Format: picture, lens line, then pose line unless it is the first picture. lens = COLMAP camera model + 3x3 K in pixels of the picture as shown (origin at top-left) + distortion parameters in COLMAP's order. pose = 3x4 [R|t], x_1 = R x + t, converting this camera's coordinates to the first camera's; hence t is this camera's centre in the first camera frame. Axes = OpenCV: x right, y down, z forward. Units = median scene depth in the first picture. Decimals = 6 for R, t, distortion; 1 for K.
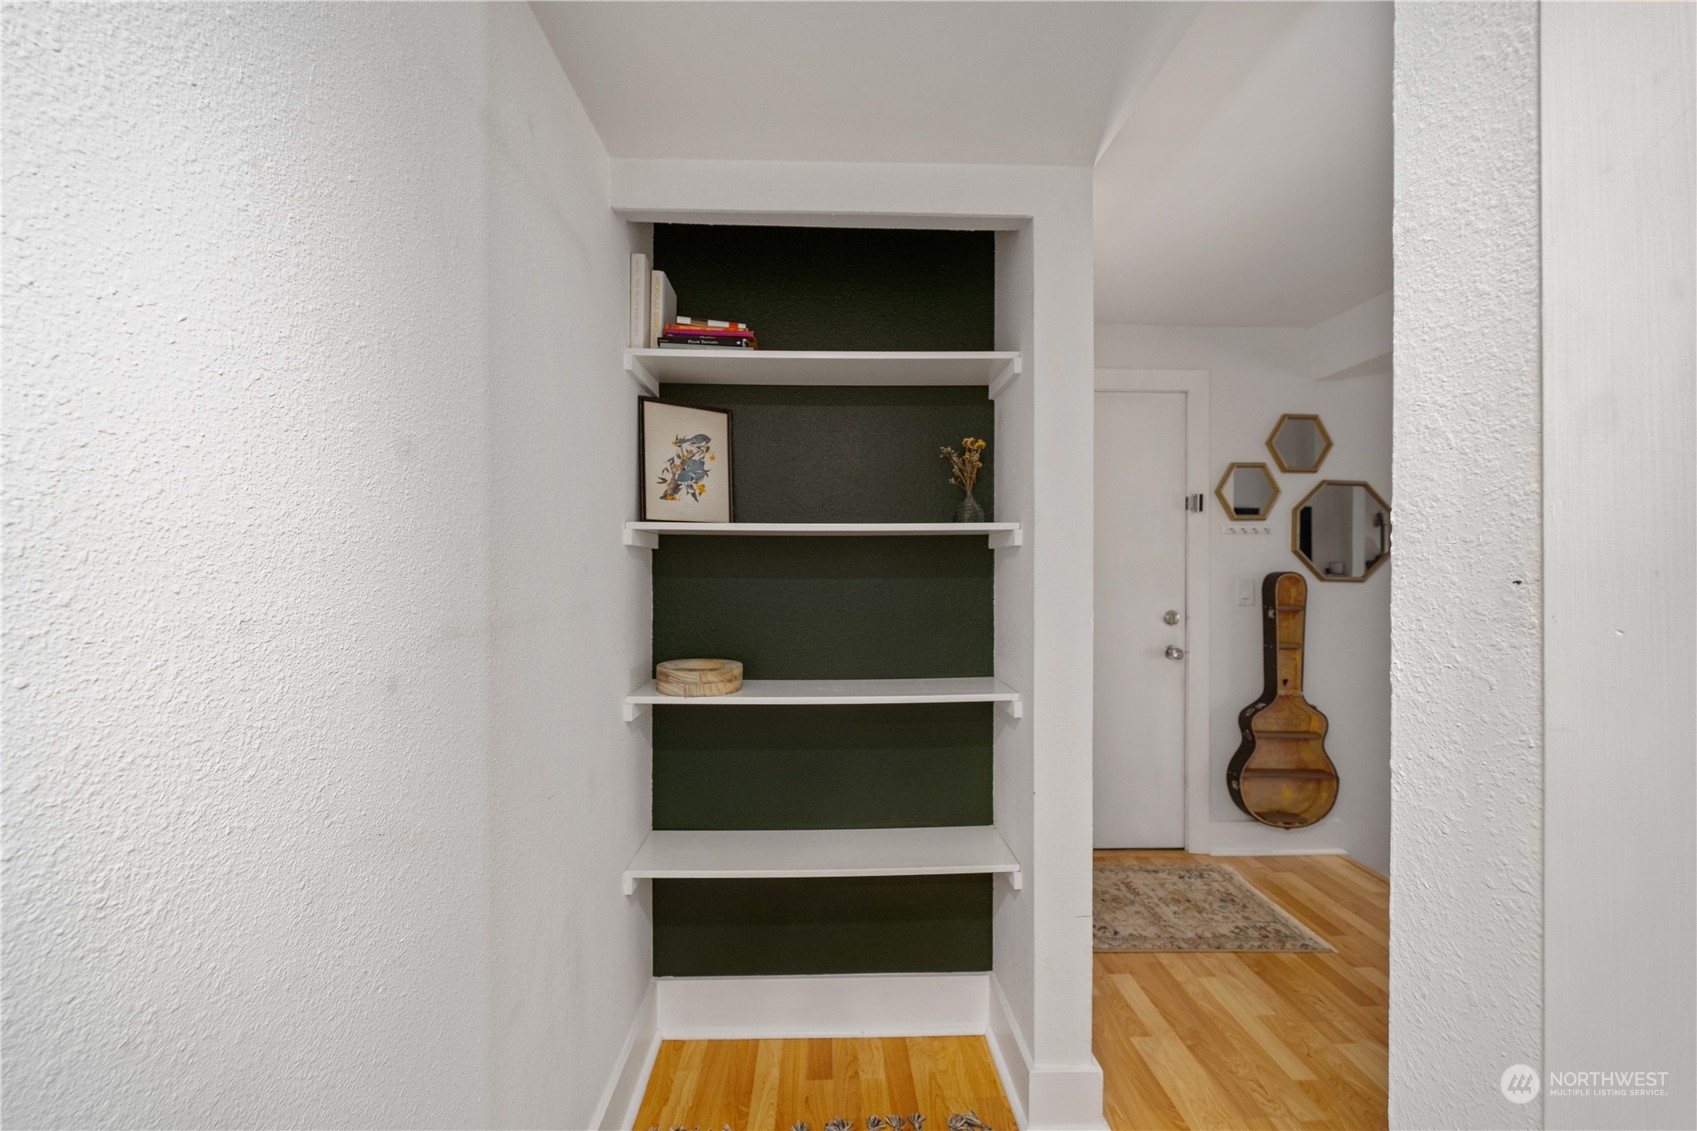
lens RADIAL K [[646.5, 0, 847.3], [0, 646.5, 571.3], [0, 0, 1]] dist [-0.002993, 0.000136]
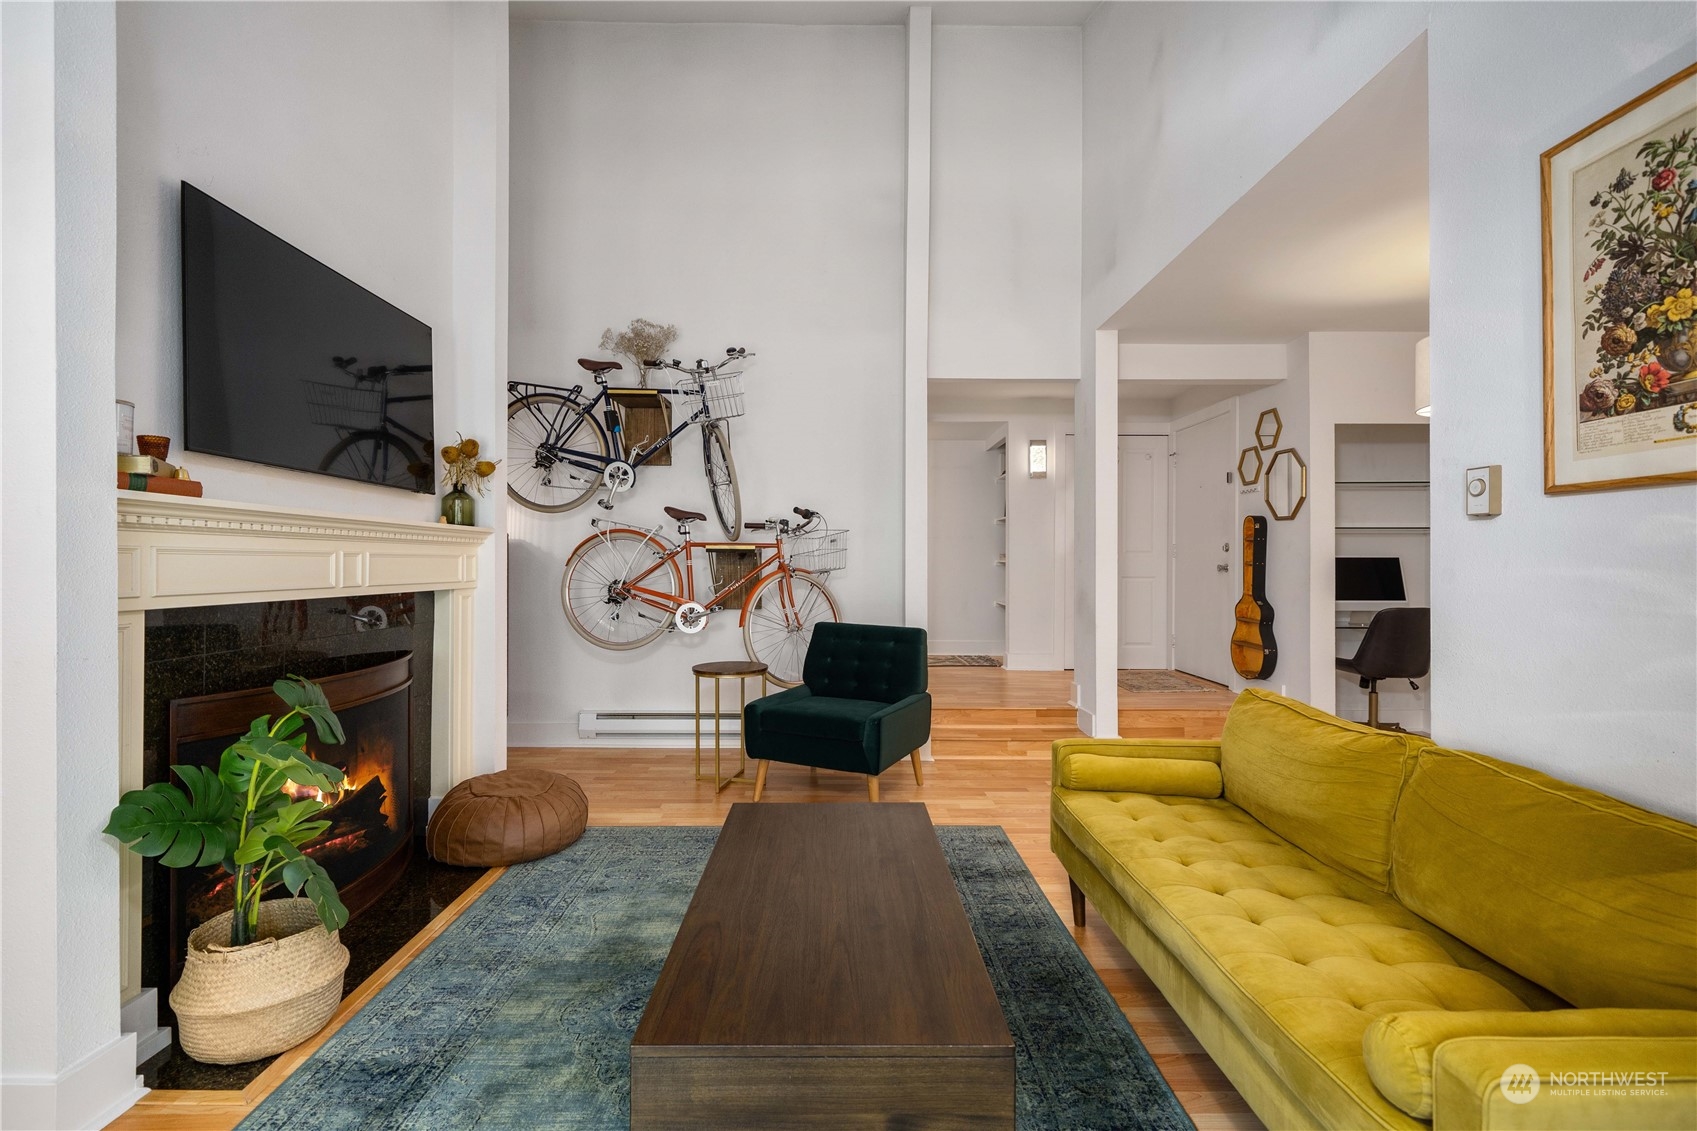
lens RADIAL K [[736.3, 0, 858.8], [0, 736.3, 566.0], [0, 0, 1]] dist [0.000609, 0.000435]
pose [[-0.009929, 0.002863, -0.999947, 2.435641], [-0.004818, 0.999984, 0.002911, 0.119692], [0.999939, 0.004847, -0.009915, 0.067164]]
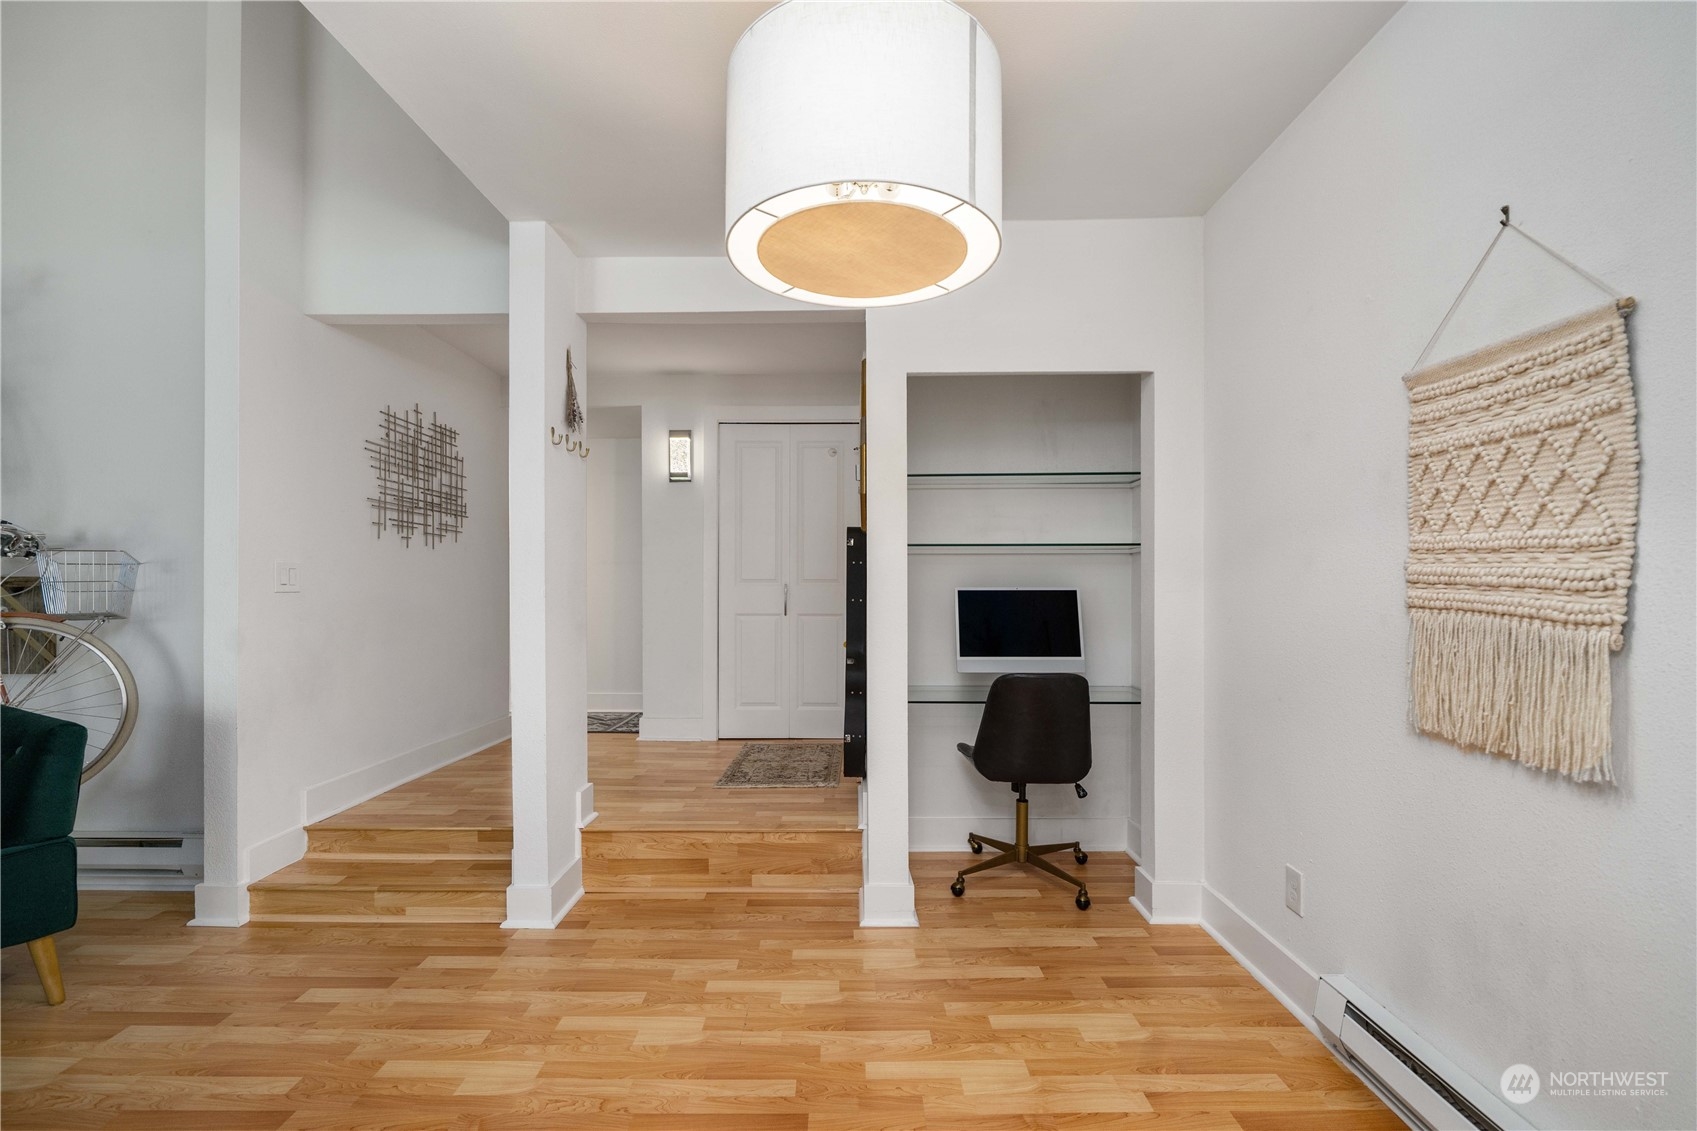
lens RADIAL K [[736.3, 0, 843.0], [0, 736.3, 584.8], [0, 0, 1]] dist [0.000609, 0.000435]
pose [[-0.035295, -0.002638, -0.999373, 1.822612], [0.000591, 0.999996, -0.002661, 0.094517], [0.999377, -0.000684, -0.035293, 1.012625]]
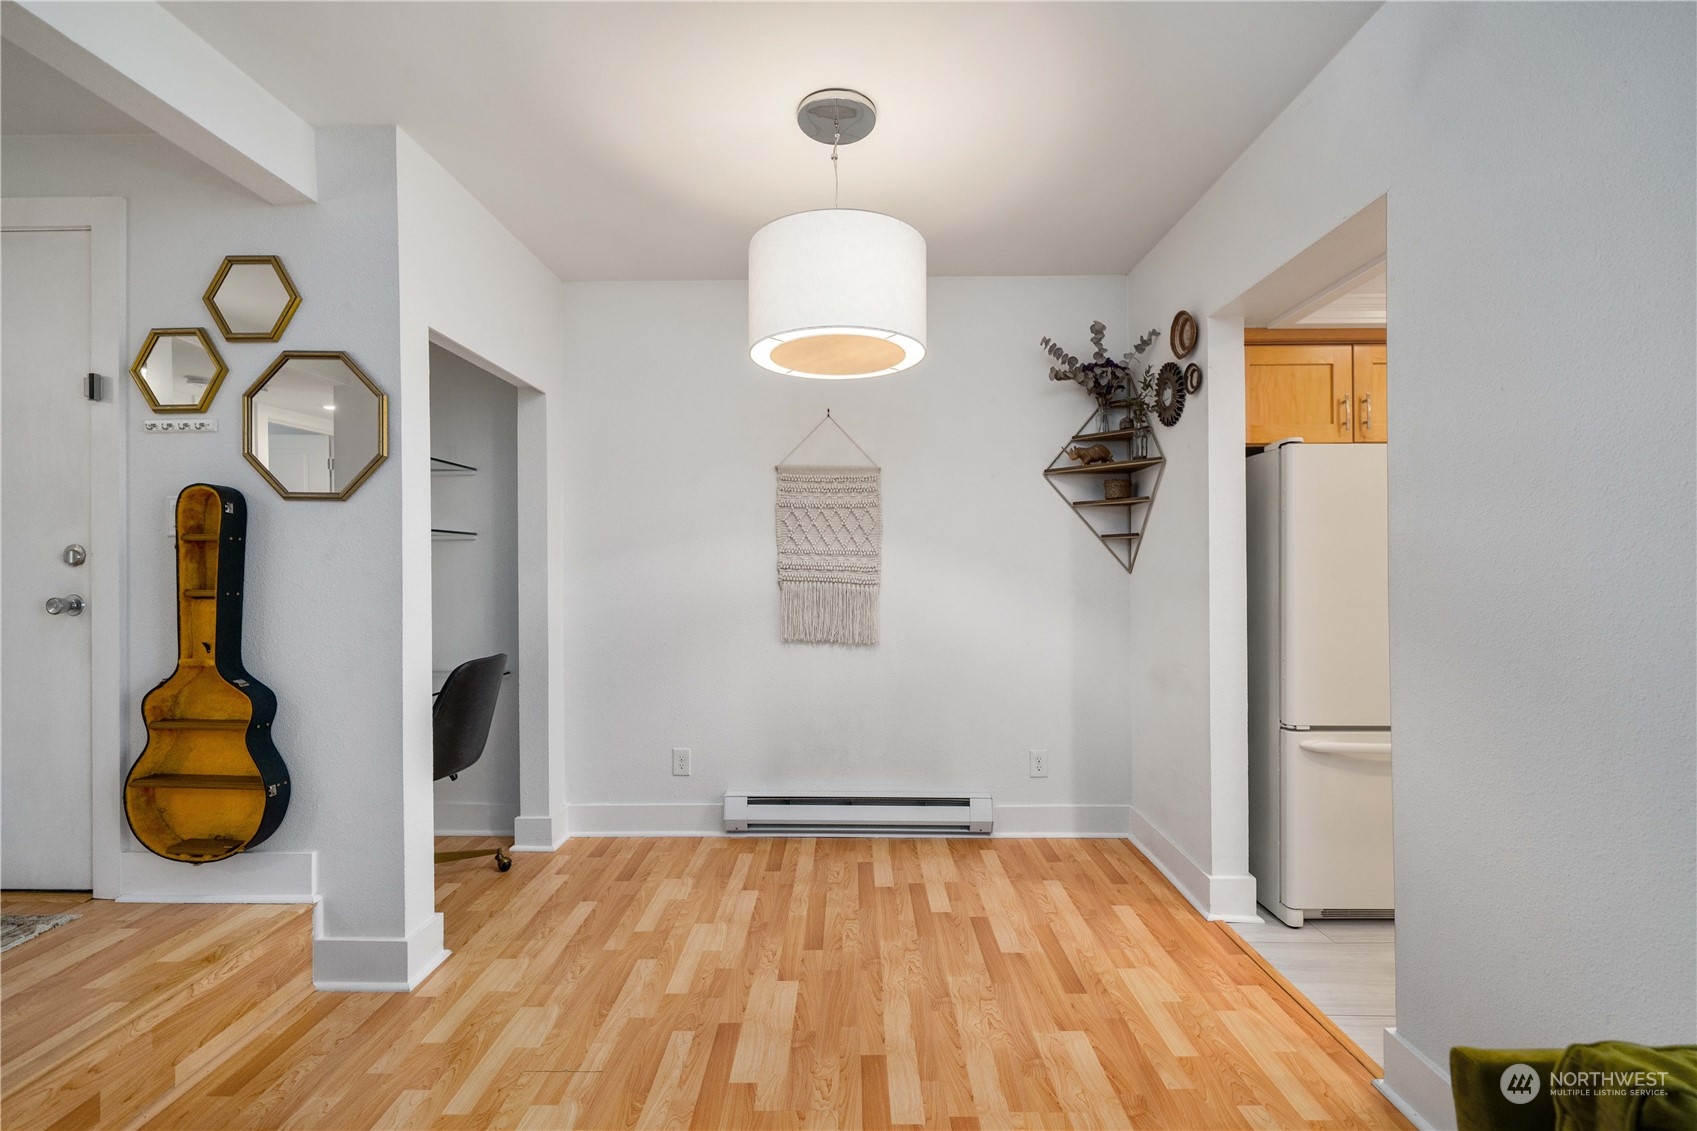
lens RADIAL K [[736.3, 0, 837.9], [0, 736.3, 567.2], [0, 0, 1]] dist [0.000609, 0.000435]
pose [[0.998901, -0.010426, -0.045705, 1.360616], [0.010112, 0.999924, -0.007089, 0.098751], [0.045775, 0.006619, 0.998930, 0.252235]]
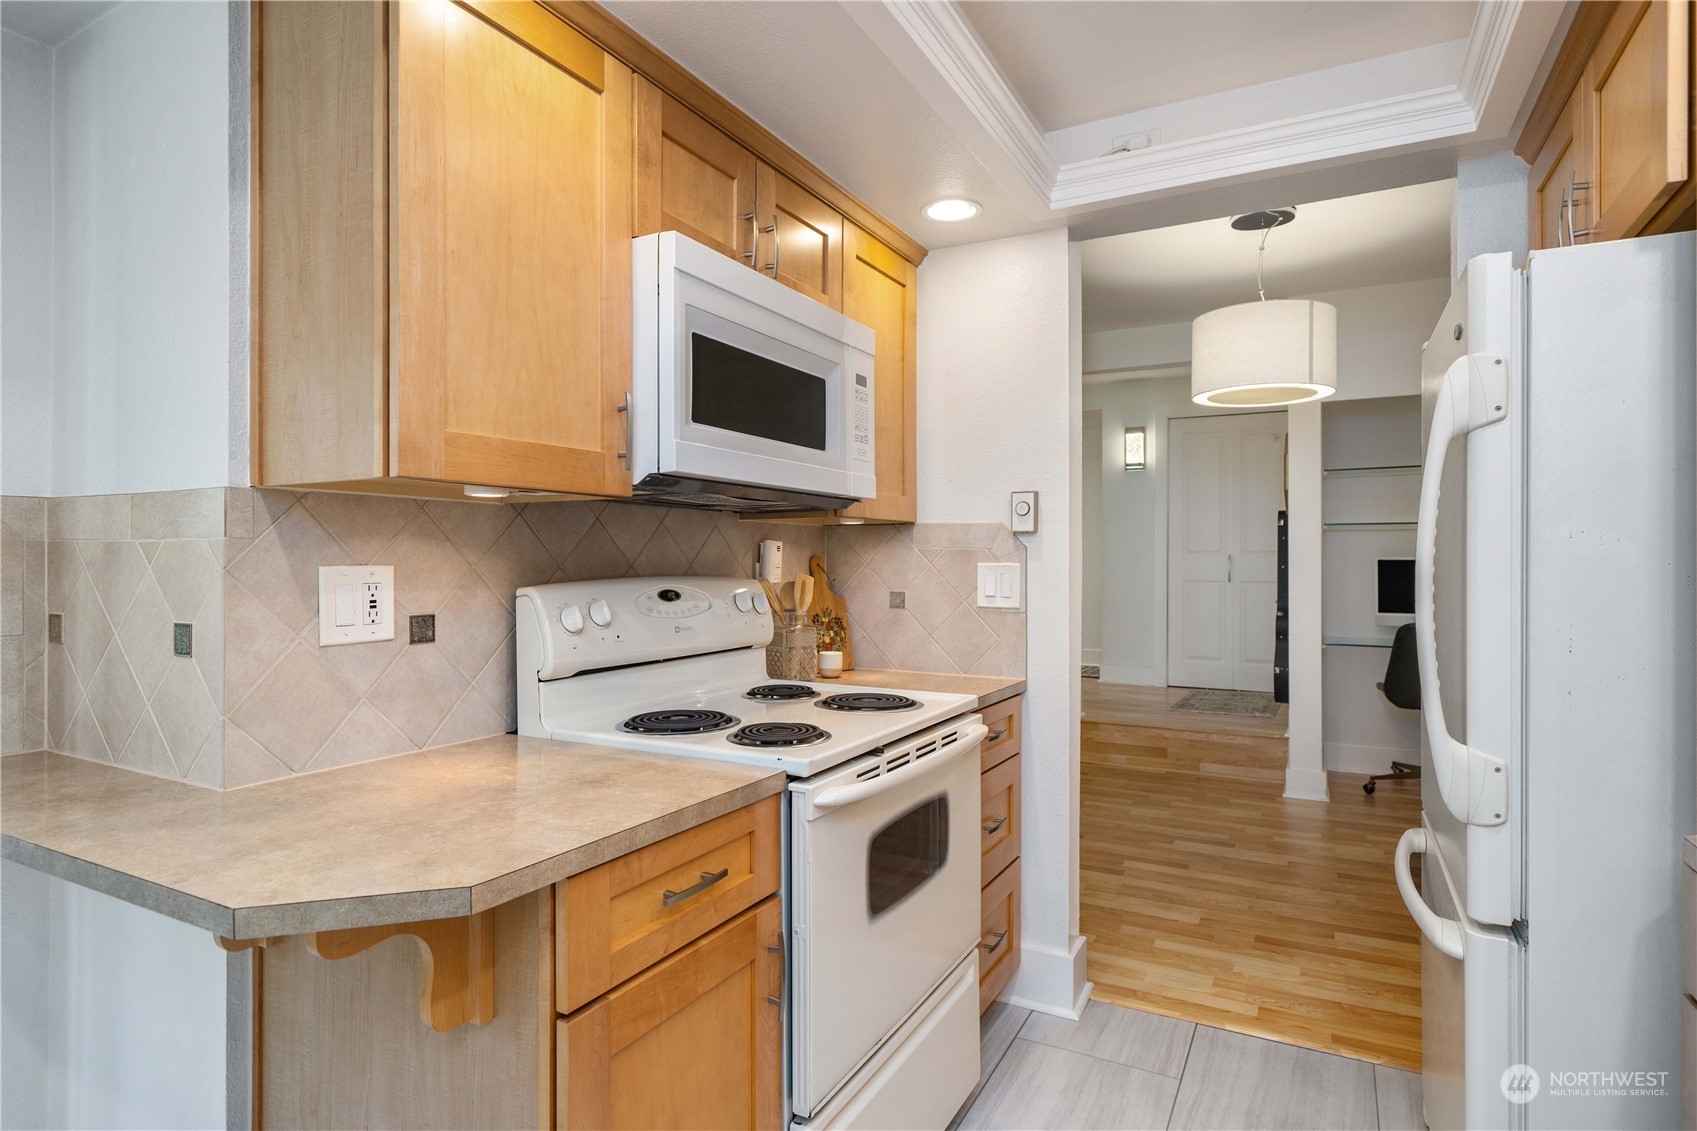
lens RADIAL K [[902.0, 0, 847.5], [0, 902.0, 557.5], [0, 0, 1]] dist [0.001682, -0.000502]
pose [[-0.497491, -0.007178, -0.867439, 2.685632], [-0.005031, 0.999973, -0.005389, 0.110677], [0.867454, 0.001683, -0.497514, 1.129532]]
